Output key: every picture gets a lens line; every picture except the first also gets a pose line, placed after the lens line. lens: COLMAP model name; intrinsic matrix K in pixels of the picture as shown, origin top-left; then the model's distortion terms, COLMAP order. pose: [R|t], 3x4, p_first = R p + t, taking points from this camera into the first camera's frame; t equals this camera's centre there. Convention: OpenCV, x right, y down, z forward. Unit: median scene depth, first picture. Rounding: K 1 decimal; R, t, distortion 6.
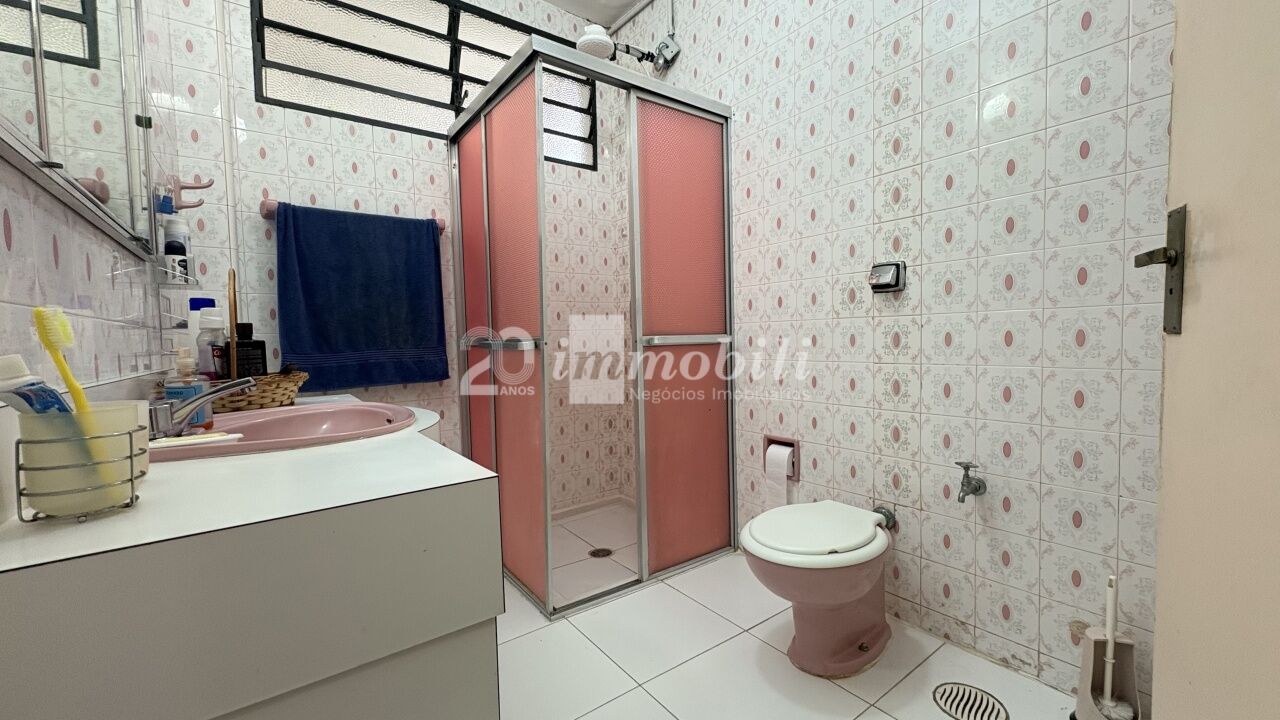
lens RADIAL K [[514.8, 0, 641.6], [0, 514.8, 361.1], [0, 0, 1]] dist [0.001968, -0.000167]
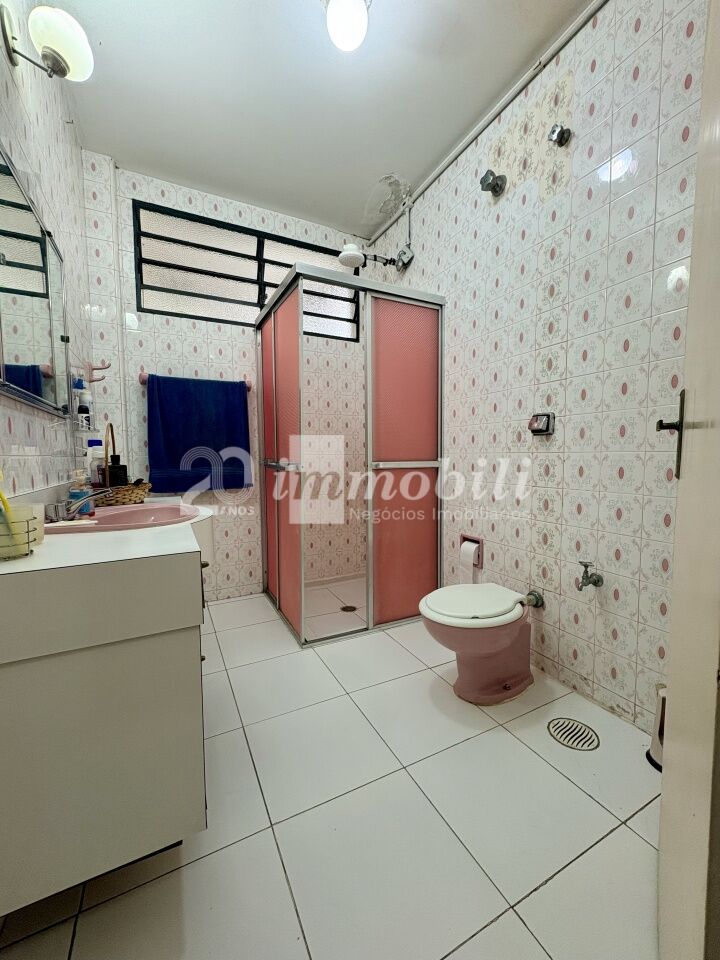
lens RADIAL K [[387.0, 0, 360.4], [0, 387.0, 480.3], [0, 0, 1]] dist [0.001559, 0.000234]
pose [[0.985632, 0.027688, -0.166625, 0.172338], [-0.023815, 0.999399, 0.025199, -0.027732], [0.167222, -0.020869, 0.985698, -0.094352]]
